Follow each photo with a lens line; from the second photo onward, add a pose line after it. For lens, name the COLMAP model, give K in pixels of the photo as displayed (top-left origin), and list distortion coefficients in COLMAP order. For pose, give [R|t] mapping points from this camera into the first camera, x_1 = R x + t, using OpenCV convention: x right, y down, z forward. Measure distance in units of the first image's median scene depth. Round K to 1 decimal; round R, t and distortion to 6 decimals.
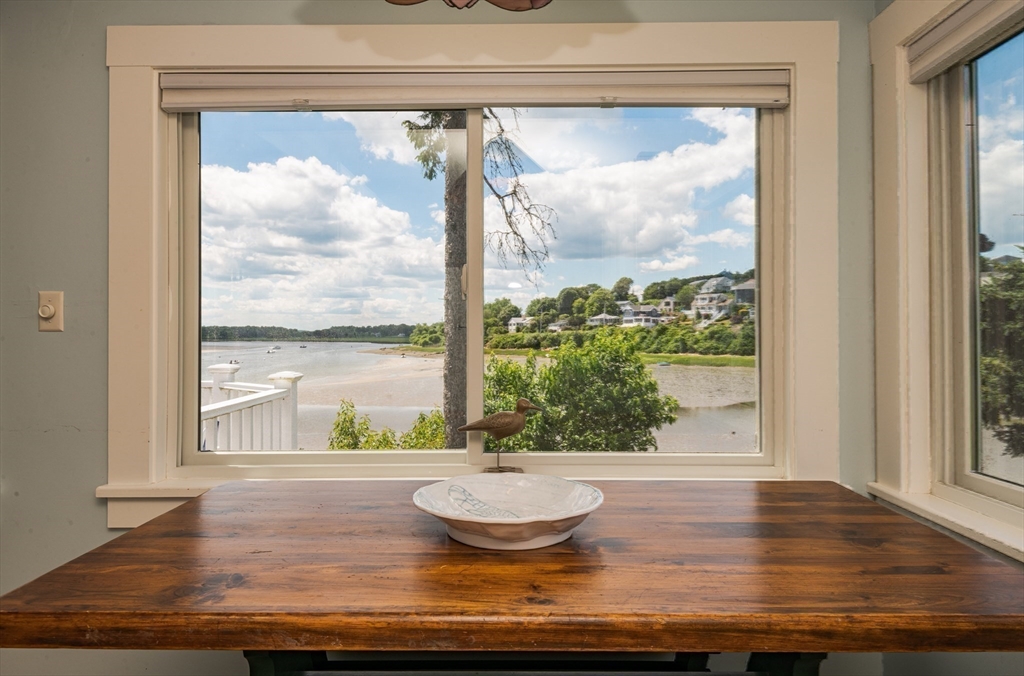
lens RADIAL K [[646.0, 0, 508.0], [0, 646.0, 334.2], [0, 0, 1]] dist [-0.001070, -0.000325]
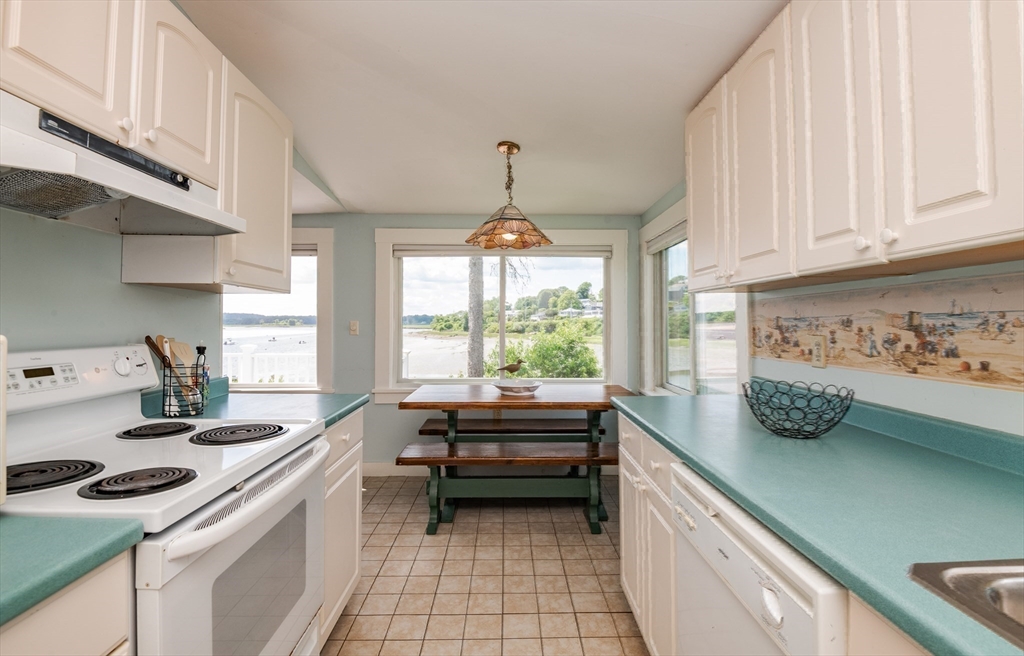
lens RADIAL K [[469.5, 0, 512.0], [0, 469.5, 328.0], [0, 0, 1]] dist [0.000053, -0.000004]
pose [[0.999733, 0.004627, 0.022661, -0.008796], [-0.004894, 0.999919, 0.011744, -0.010296], [-0.022604, -0.011851, 0.999674, -0.172376]]
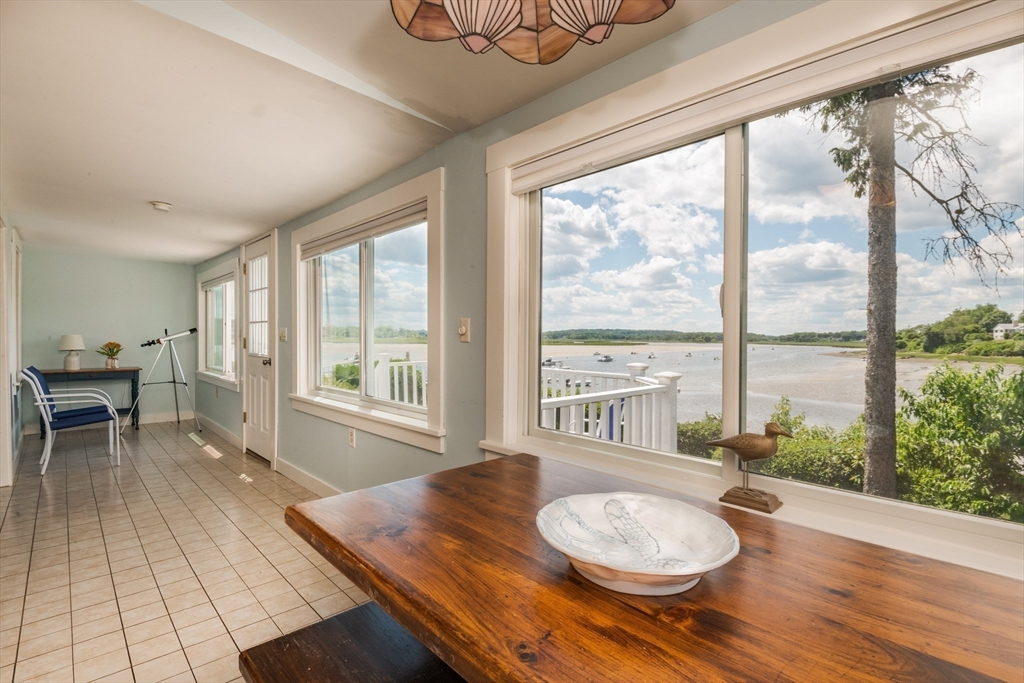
lens RADIAL K [[473.9, 0, 512.0], [0, 473.9, 341.5], [0, 0, 1]] dist [-0.000247, -0.015194]
pose [[0.694887, 0.015076, -0.718961, 0.040819], [-0.009881, 0.999886, 0.011416, -0.003542], [0.719051, -0.000829, 0.694957, 0.040208]]
